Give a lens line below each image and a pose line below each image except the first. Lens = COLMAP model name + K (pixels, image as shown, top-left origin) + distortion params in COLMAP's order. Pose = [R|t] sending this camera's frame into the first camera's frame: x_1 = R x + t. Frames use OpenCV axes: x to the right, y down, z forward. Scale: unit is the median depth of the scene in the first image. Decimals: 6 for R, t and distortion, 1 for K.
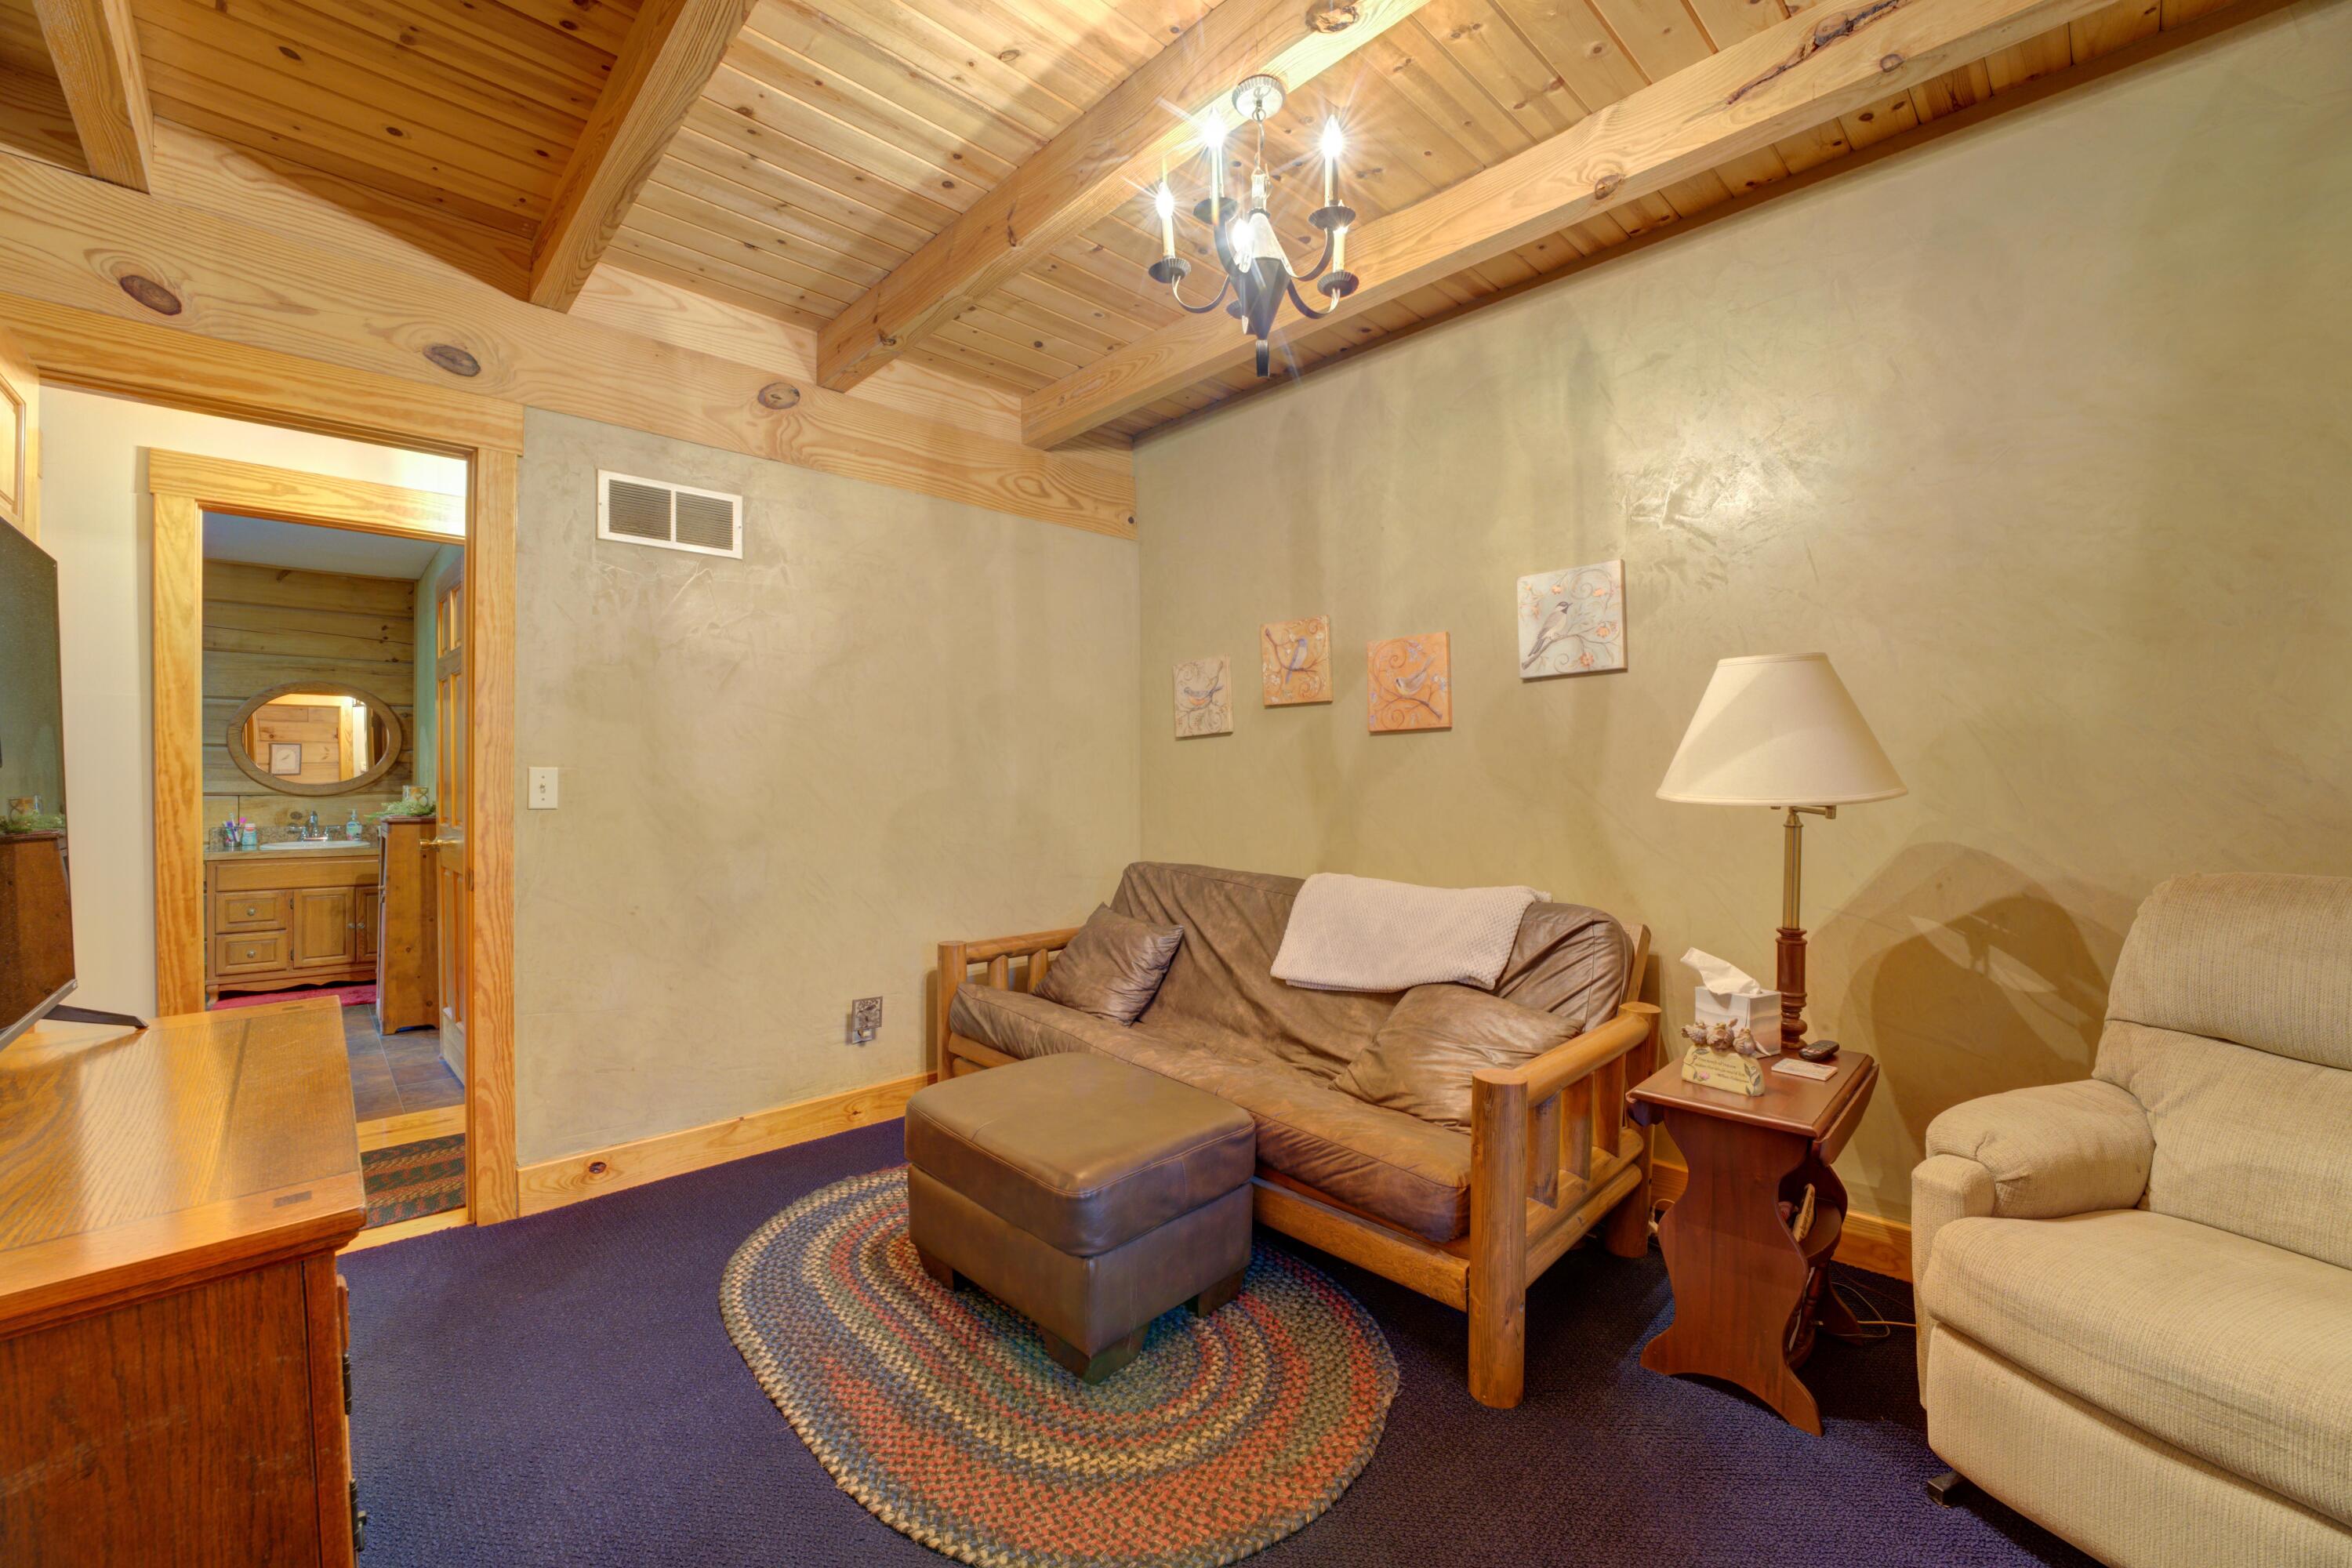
lens RADIAL K [[959.8, 0, 1162.7], [0, 959.8, 779.8], [0, 0, 1]] dist [-0.019323, 0.000566]
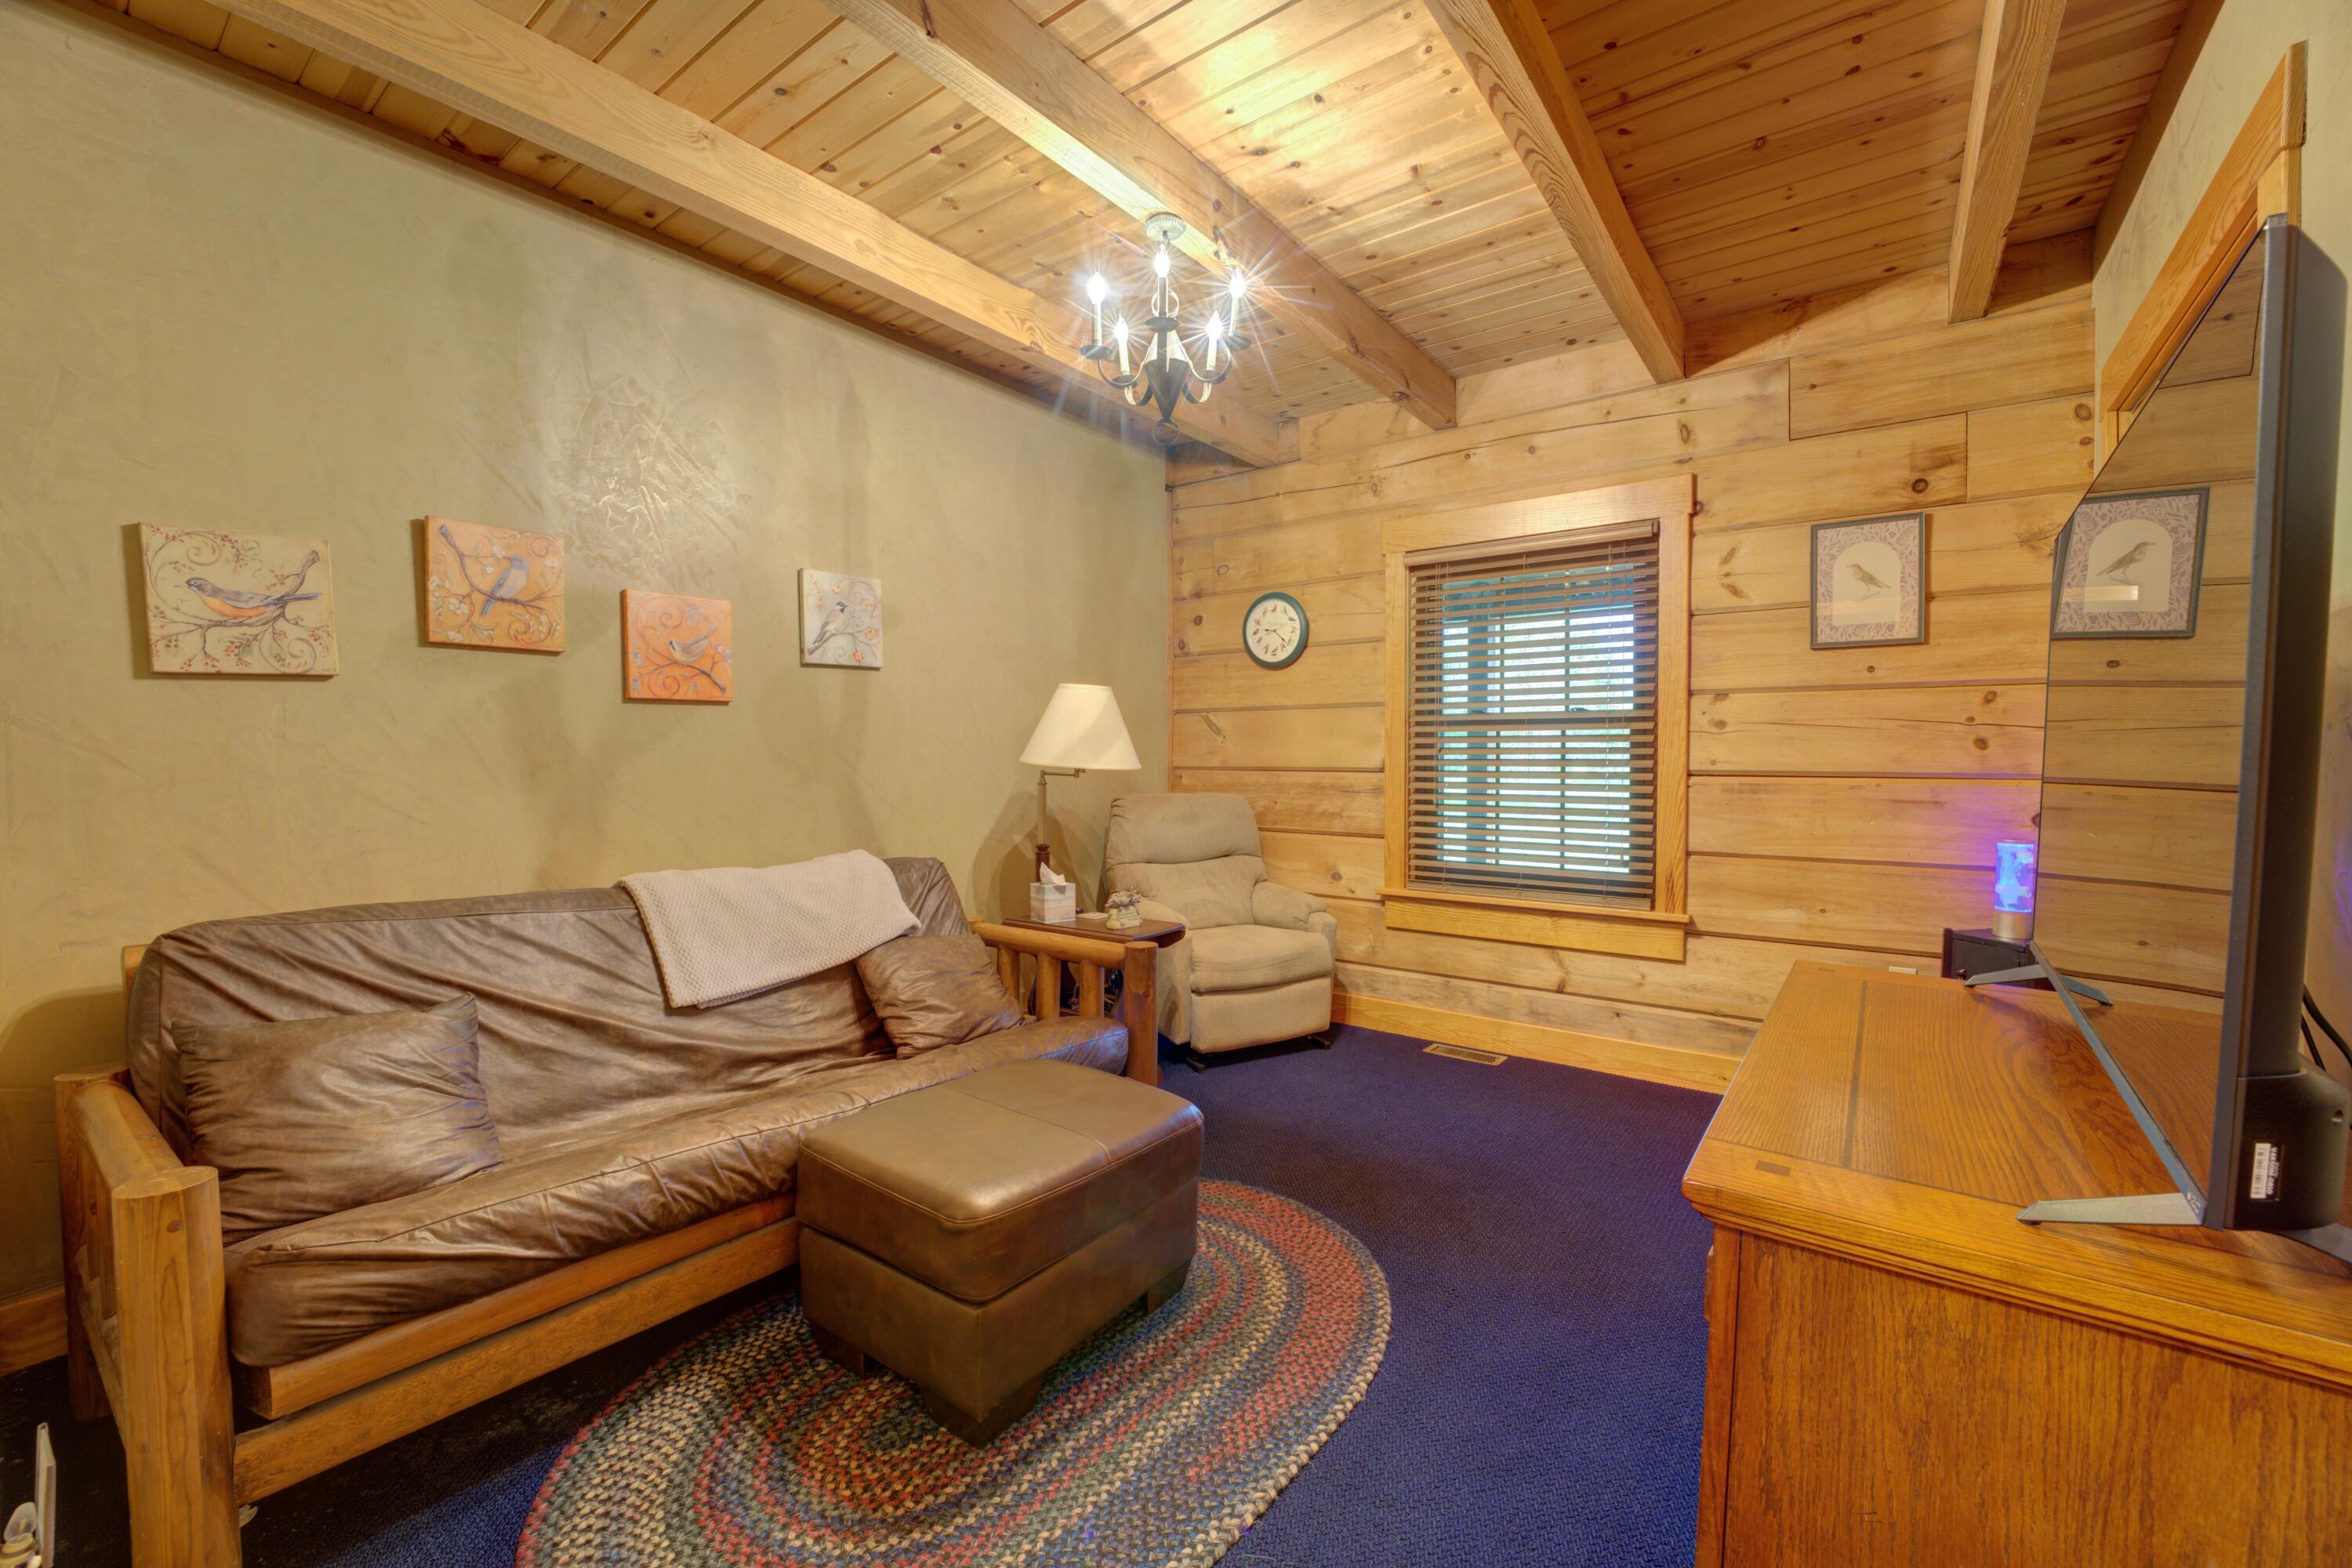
lens RADIAL K [[959.8, 0, 1162.7], [0, 959.8, 779.8], [0, 0, 1]] dist [-0.019323, 0.000566]
pose [[-0.167466, -0.021095, 0.985652, -0.714186], [0.003309, 0.999753, 0.021959, 0.003611], [-0.985872, 0.006939, -0.167354, 0.733073]]
